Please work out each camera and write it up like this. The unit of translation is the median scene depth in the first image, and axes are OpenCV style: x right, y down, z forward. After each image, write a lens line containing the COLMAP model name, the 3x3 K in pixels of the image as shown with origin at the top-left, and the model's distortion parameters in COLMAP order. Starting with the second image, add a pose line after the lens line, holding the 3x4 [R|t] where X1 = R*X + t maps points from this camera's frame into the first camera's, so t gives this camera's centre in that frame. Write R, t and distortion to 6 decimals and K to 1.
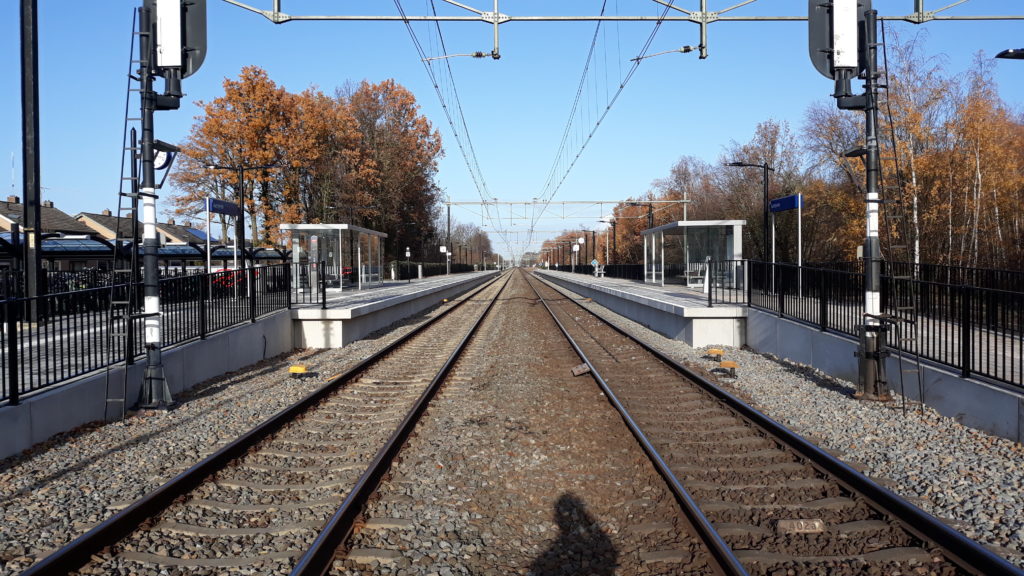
lens RADIAL K [[822.3, 0, 514.2], [0, 822.3, 287.8], [0, 0, 1]] dist [-0.003555, -0.002296]
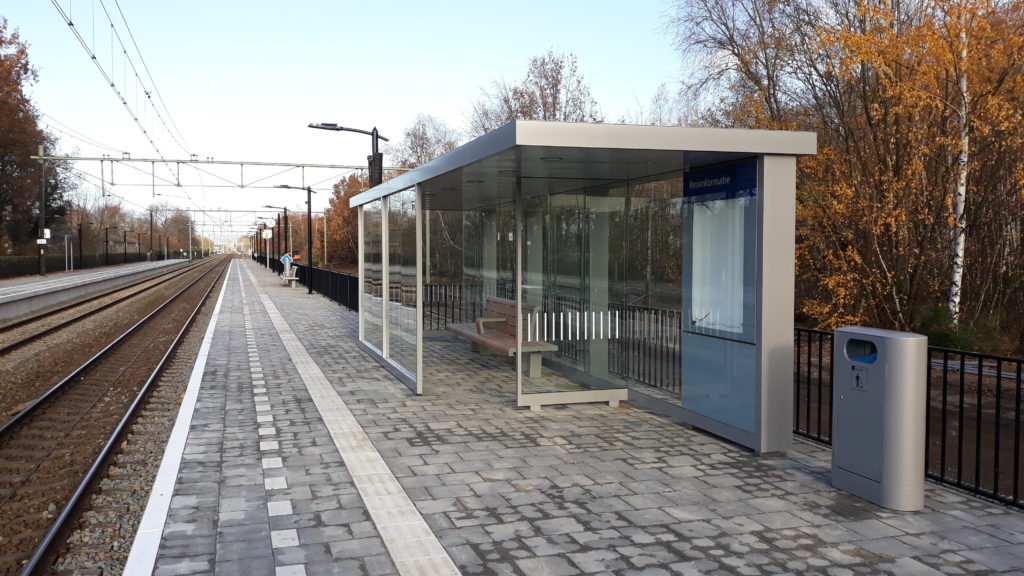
lens RADIAL K [[822.3, 0, 514.2], [0, 822.3, 287.8], [0, 0, 1]] dist [-0.003555, -0.002296]
pose [[0.947048, -0.006825, 0.321019, 0.243463], [0.000822, 0.999822, 0.018831, -0.081505], [-0.321090, -0.017570, 0.946886, 1.428469]]
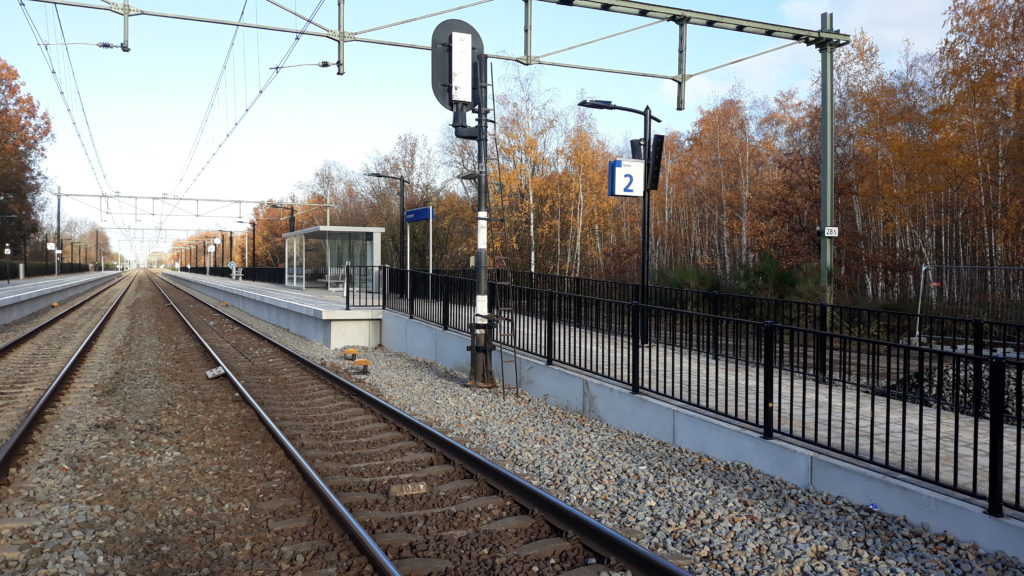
lens RADIAL K [[826.9, 0, 532.3], [0, 826.9, 284.6], [0, 0, 1]] dist [0.006838, -0.055286]
pose [[0.902364, 0.008941, 0.430882, -0.006266], [-0.005119, 0.999937, -0.010029, 0.000576], [-0.430945, 0.006844, 0.902352, -0.085716]]
